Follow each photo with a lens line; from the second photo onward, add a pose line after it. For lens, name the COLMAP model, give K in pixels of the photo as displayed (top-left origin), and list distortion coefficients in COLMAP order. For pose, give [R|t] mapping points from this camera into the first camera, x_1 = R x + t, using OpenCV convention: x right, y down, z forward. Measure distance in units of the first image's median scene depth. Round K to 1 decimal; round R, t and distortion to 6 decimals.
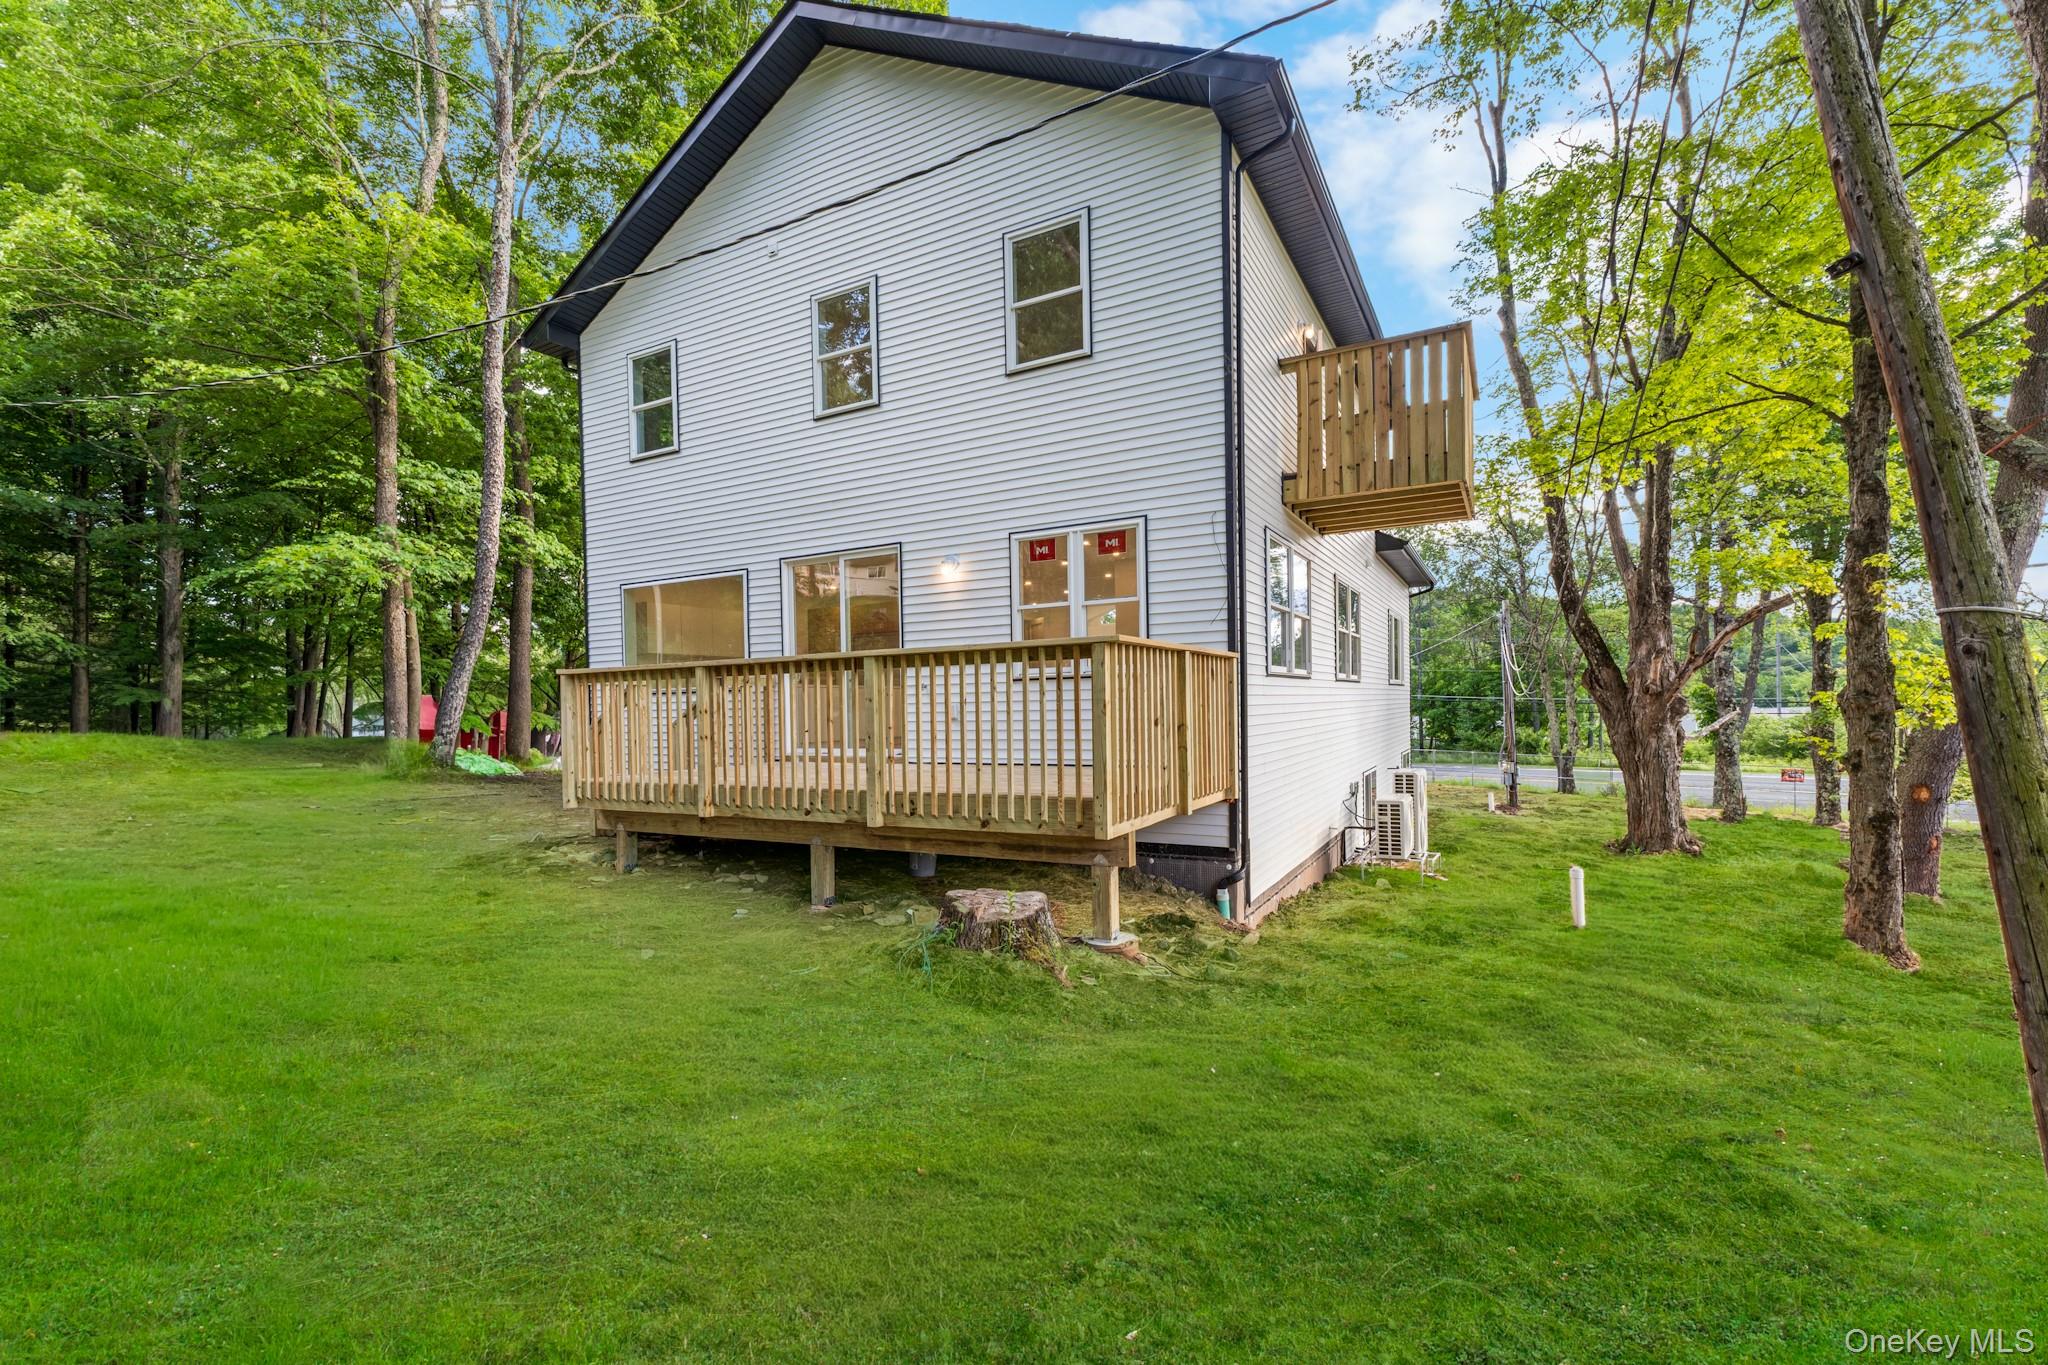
lens RADIAL K [[876.9, 0, 1036.6], [0, 876.9, 723.8], [0, 0, 1]] dist [0.010037, -0.000403]
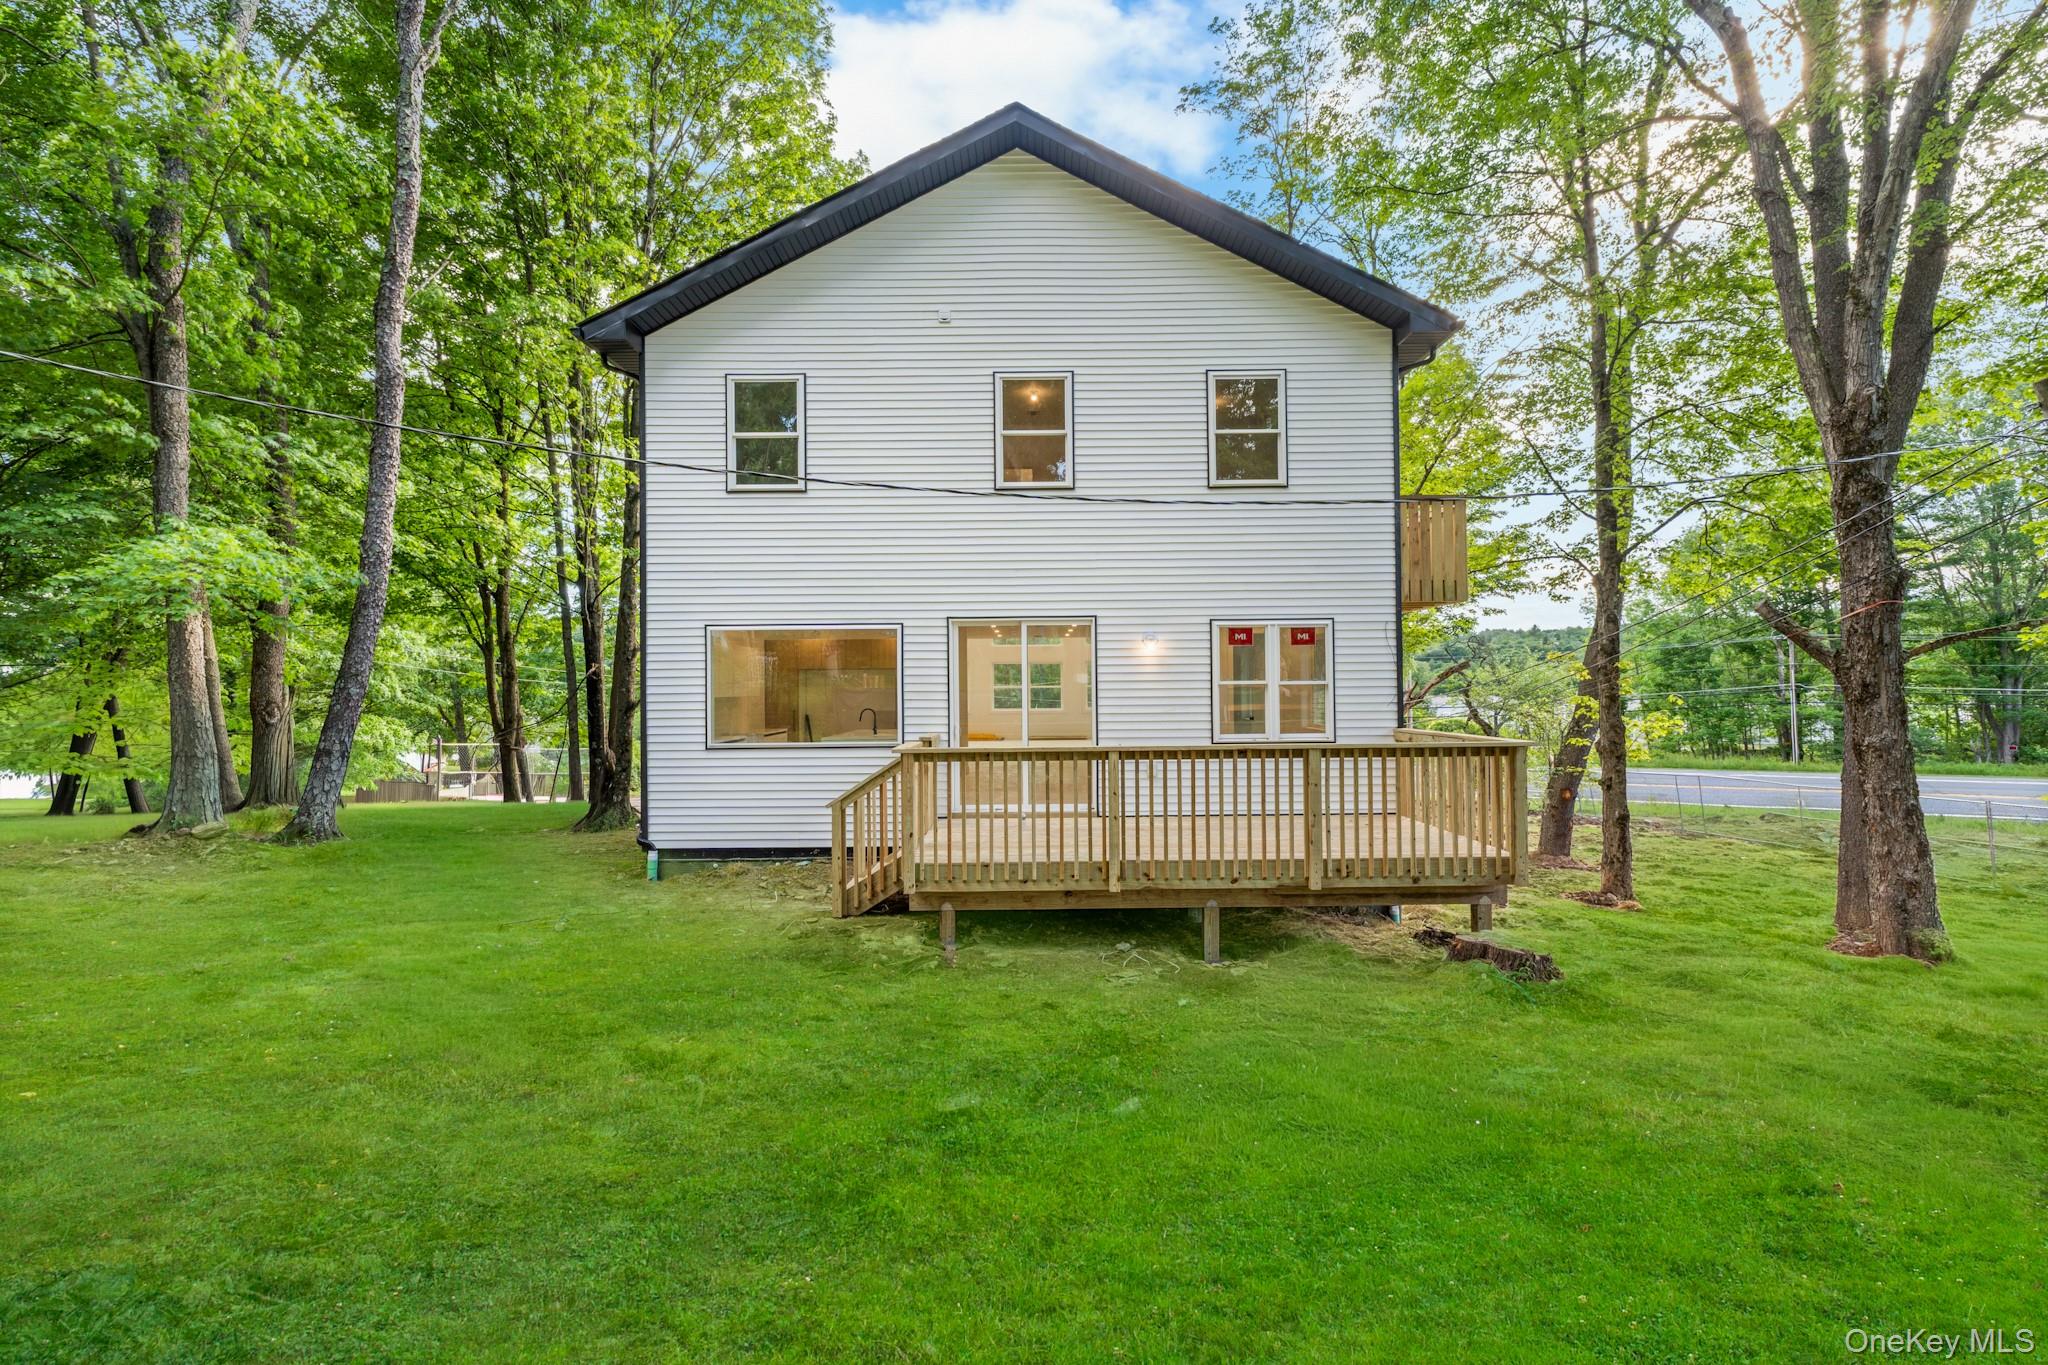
lens RADIAL K [[876.9, 0, 1021.6], [0, 876.9, 684.6], [0, 0, 1]] dist [0.010037, -0.000403]
pose [[0.878598, 0.013285, 0.477377, -0.822532], [0.001639, 0.999523, -0.030833, -0.094385], [-0.477559, 0.027872, 0.878157, 0.085668]]
